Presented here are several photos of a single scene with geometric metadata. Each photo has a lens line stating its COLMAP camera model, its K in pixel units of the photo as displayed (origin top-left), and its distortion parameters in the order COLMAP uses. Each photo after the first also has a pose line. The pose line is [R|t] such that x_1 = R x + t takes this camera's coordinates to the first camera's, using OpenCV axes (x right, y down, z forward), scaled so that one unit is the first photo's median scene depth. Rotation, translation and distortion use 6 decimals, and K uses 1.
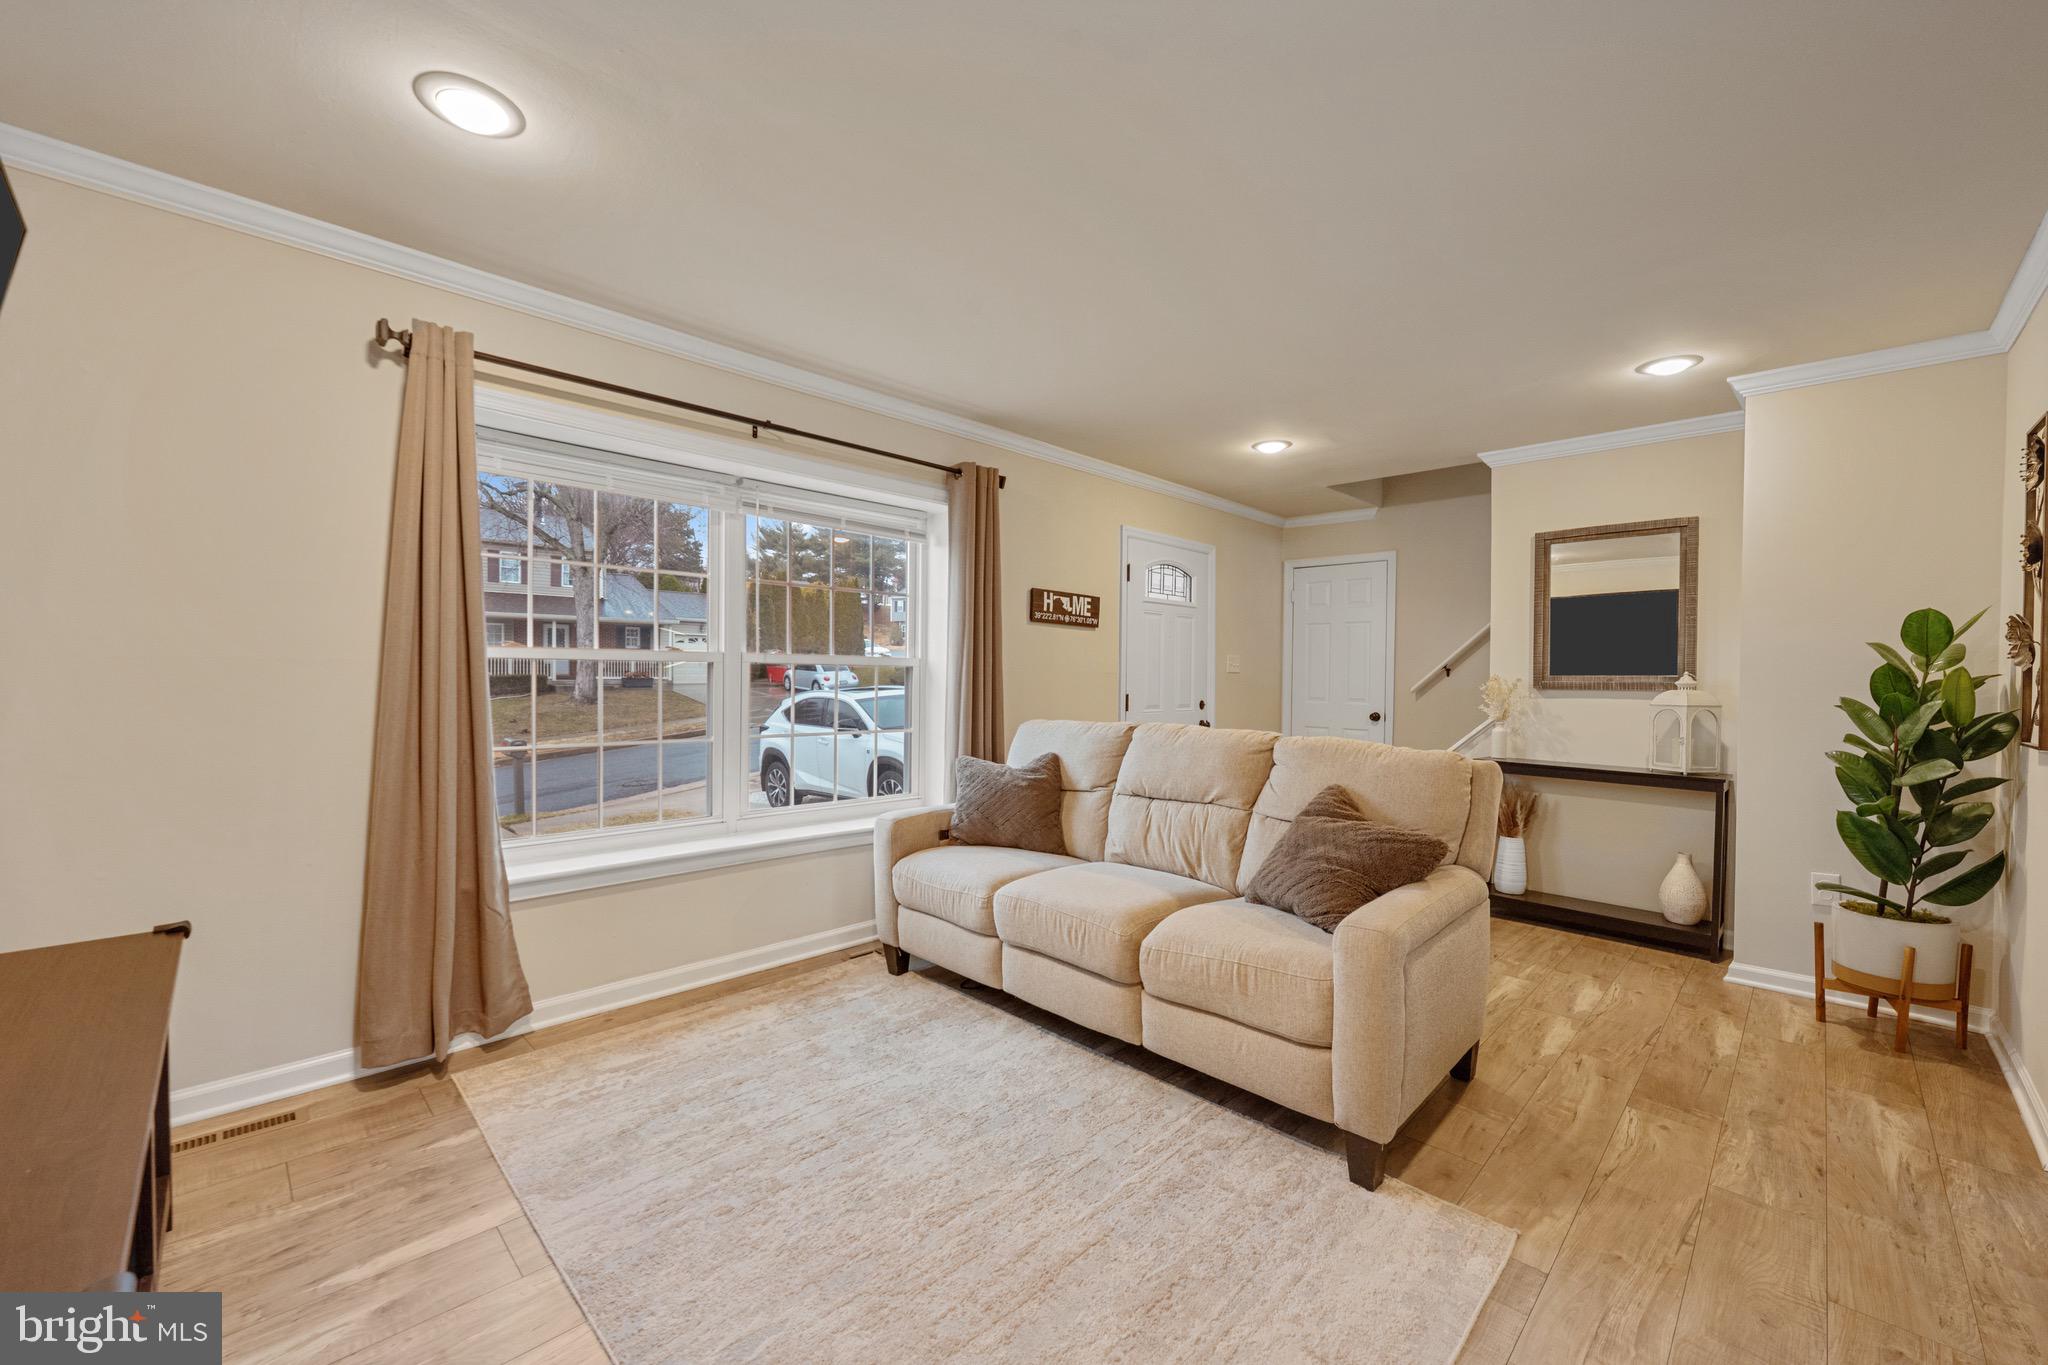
lens RADIAL K [[793.3, 0, 1028.9], [0, 793.3, 690.7], [0, 0, 1]] dist [-0.014881, -0.000159]
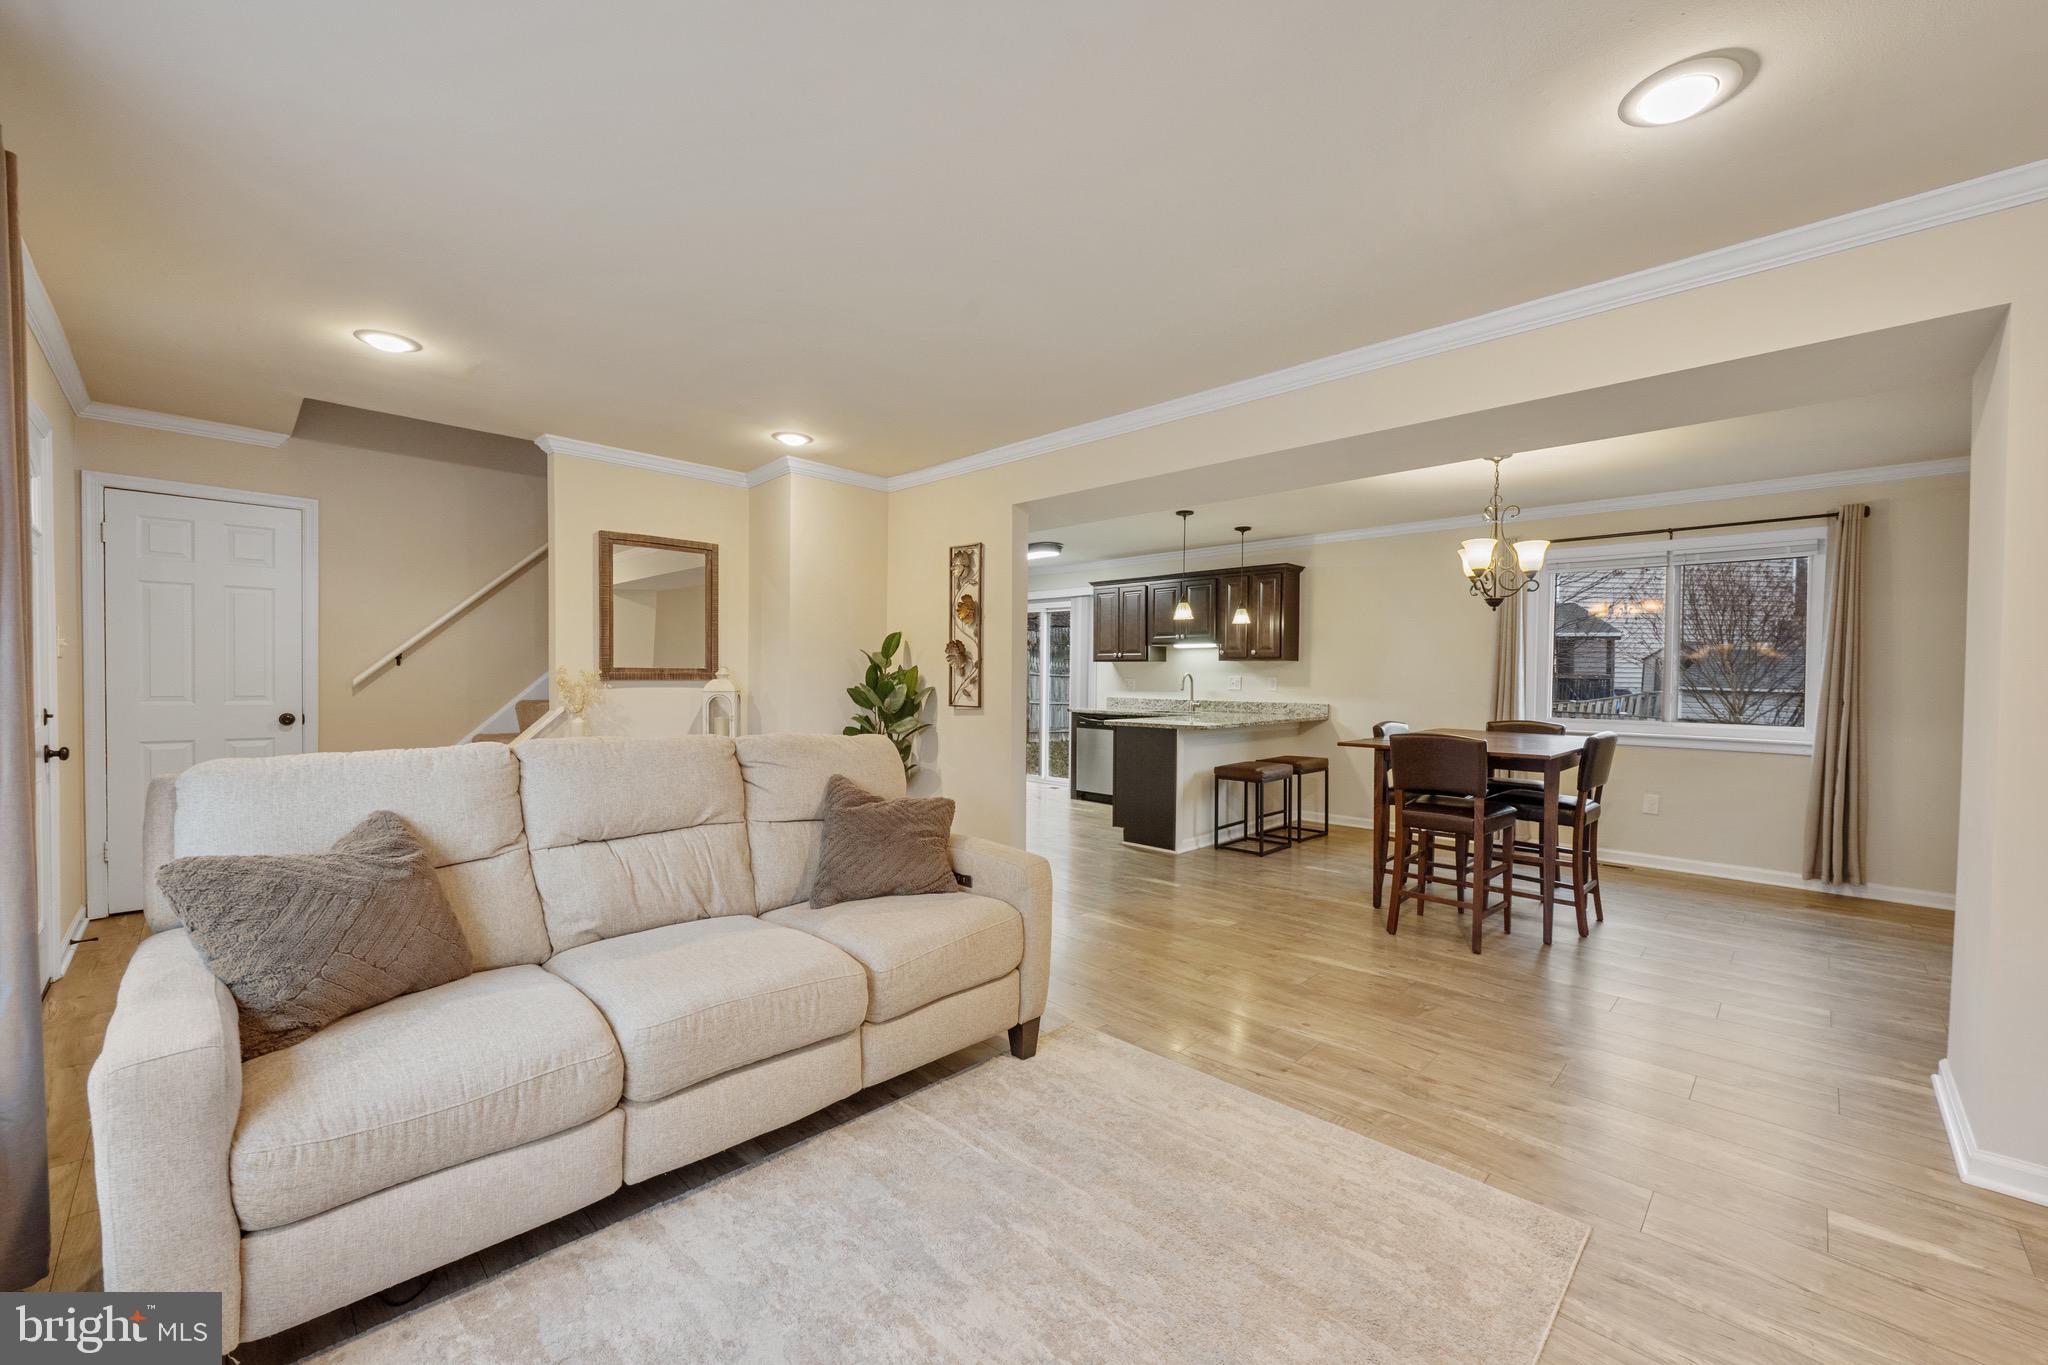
lens RADIAL K [[800.2, 0, 1012.4], [0, 800.2, 671.4], [0, 0, 1]] dist [-0.002078, -0.000030]
pose [[0.024410, -0.004613, 0.999691, -0.571587], [0.006320, 0.999970, 0.004460, -0.021628], [-0.999682, 0.006209, 0.024438, 0.602457]]
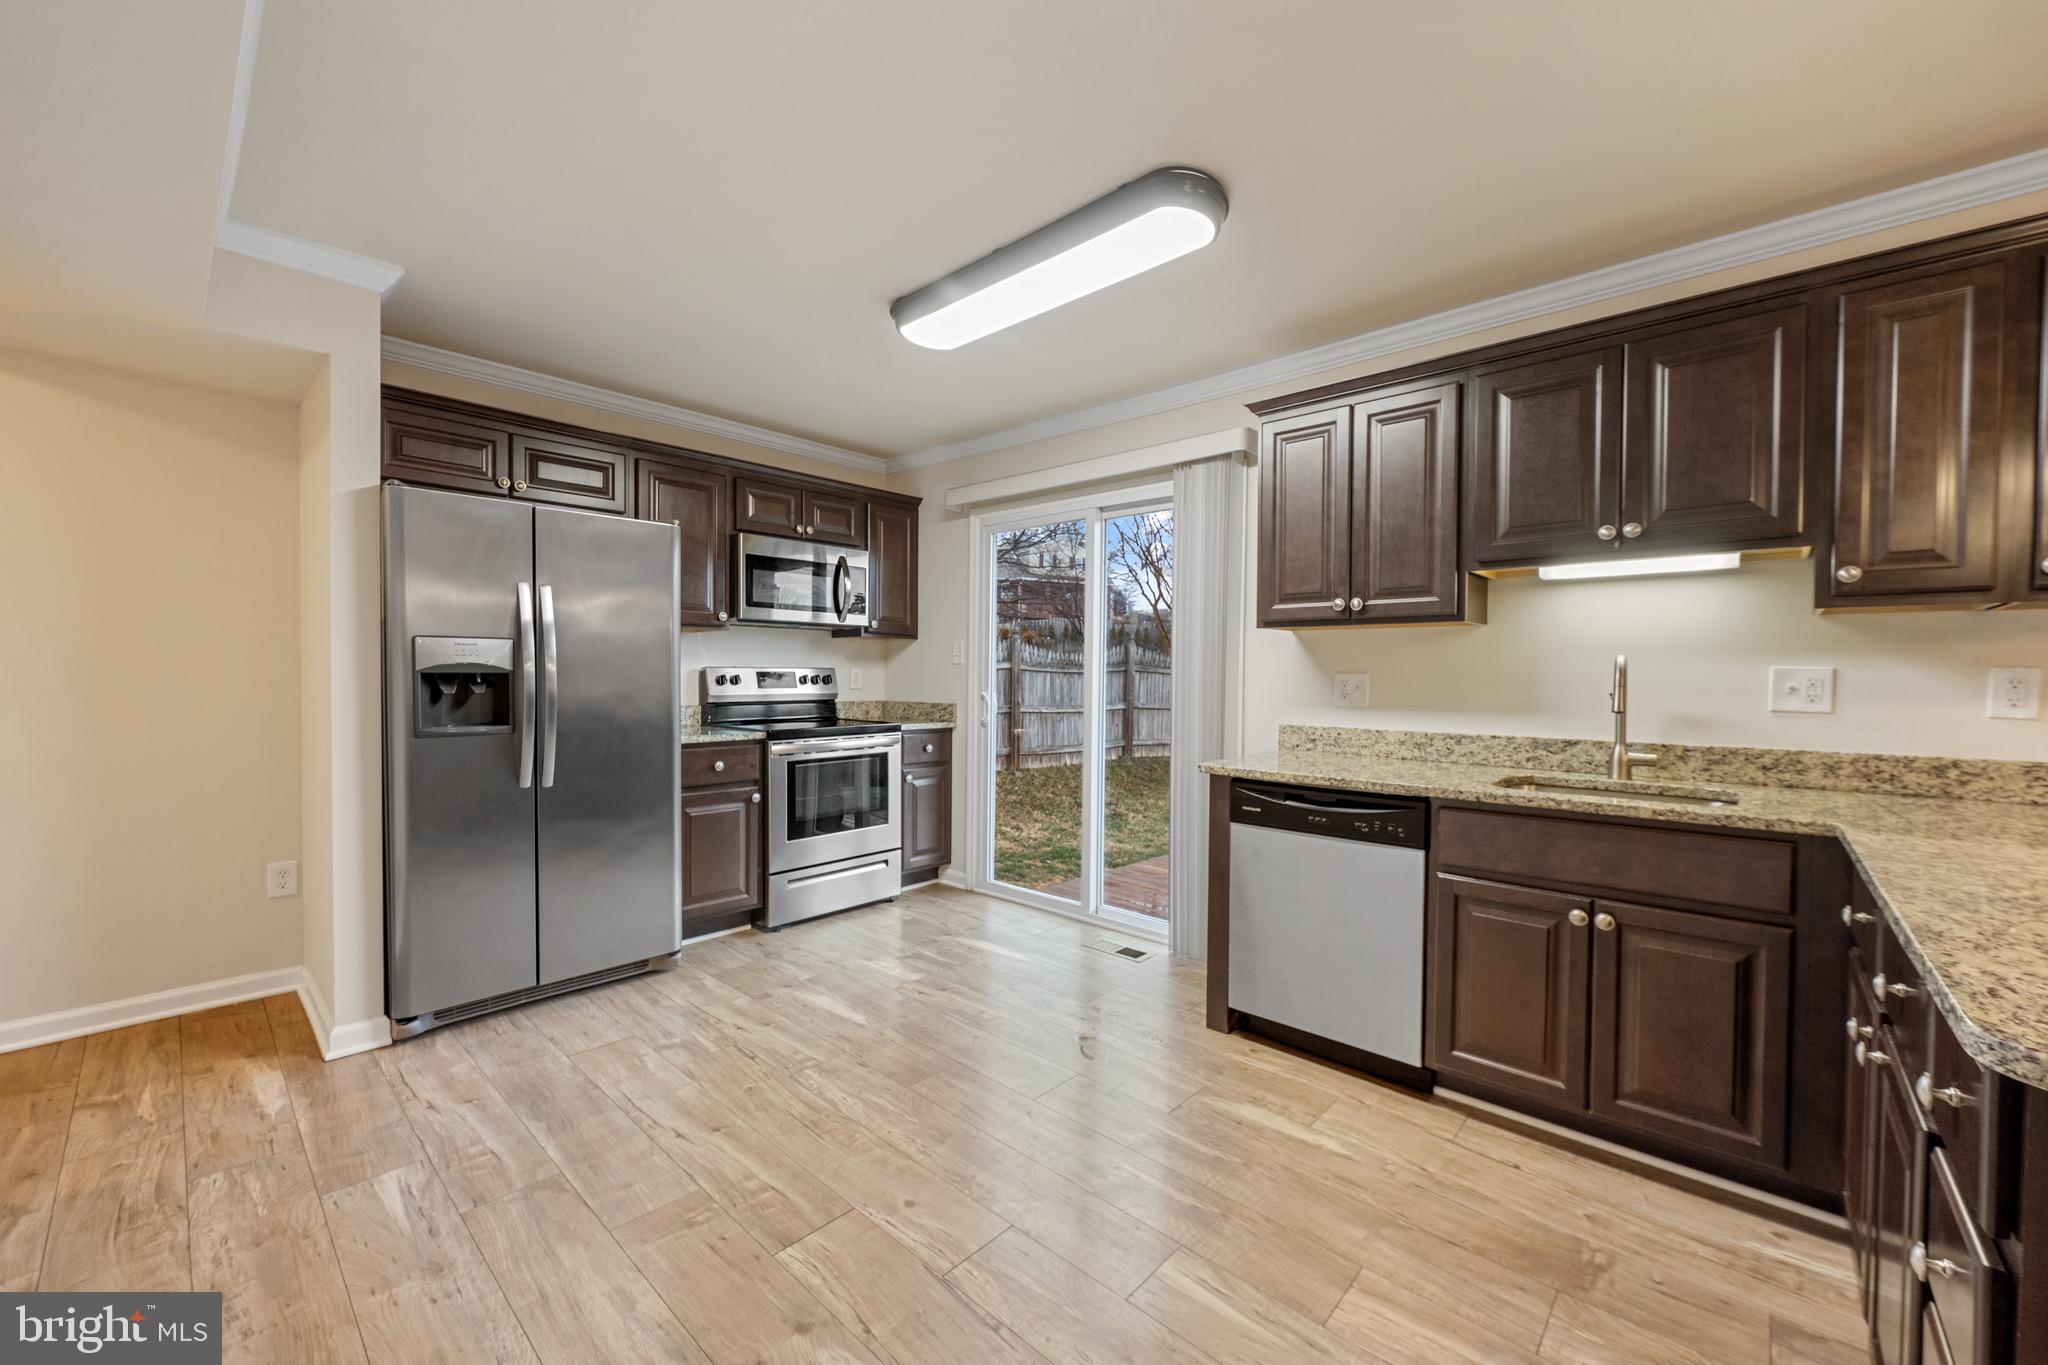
lens RADIAL K [[805.8, 0, 1027.9], [0, 805.8, 689.2], [0, 0, 1]] dist [-0.000182, 0.000081]
pose [[-0.030615, -0.030557, 0.999064, 1.155836], [0.009460, 0.999479, 0.030860, 0.000908], [-0.999486, 0.010396, -0.030310, 0.701894]]
